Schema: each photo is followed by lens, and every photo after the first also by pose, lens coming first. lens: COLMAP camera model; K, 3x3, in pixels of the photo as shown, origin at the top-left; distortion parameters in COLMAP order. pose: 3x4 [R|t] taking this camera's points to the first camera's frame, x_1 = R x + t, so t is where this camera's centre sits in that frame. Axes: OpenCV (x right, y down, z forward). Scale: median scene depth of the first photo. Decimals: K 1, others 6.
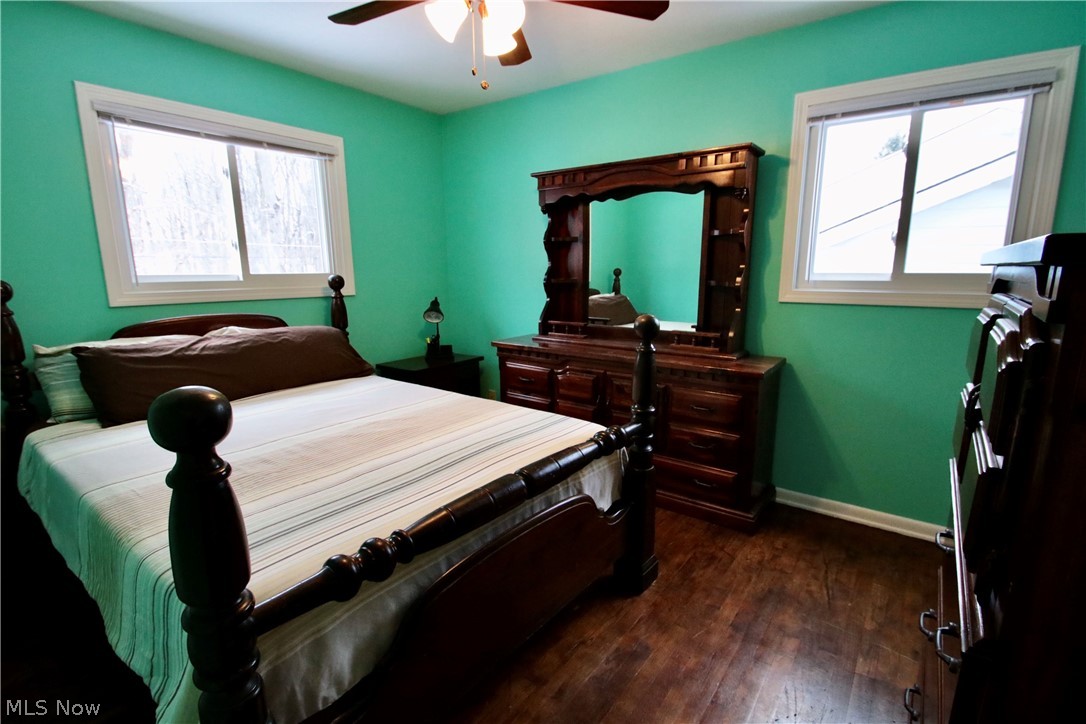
lens RADIAL K [[506.6, 0, 550.0], [0, 506.6, 369.3], [0, 0, 1]] dist [0.014114, -0.017360]
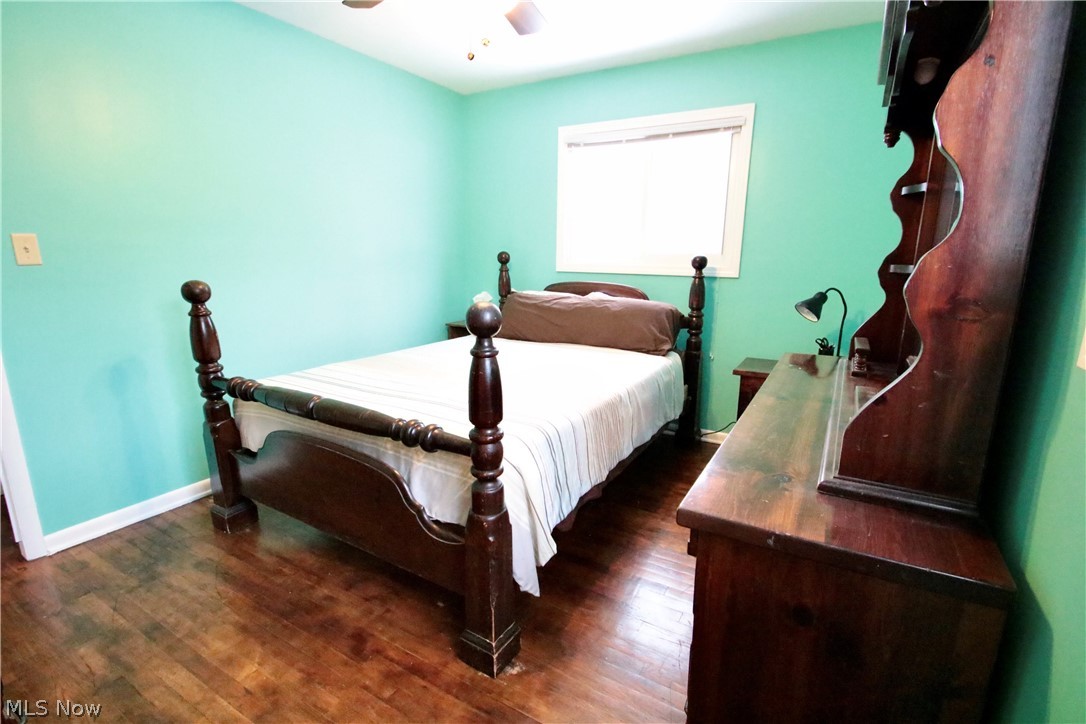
lens RADIAL K [[506.6, 0, 550.0], [0, 506.6, 369.3], [0, 0, 1]] dist [0.014114, -0.017360]
pose [[0.110037, 0.240208, -0.964465, 0.655089], [-0.196743, 0.956421, 0.215758, -0.152932], [0.974261, 0.166011, 0.152501, 0.714376]]
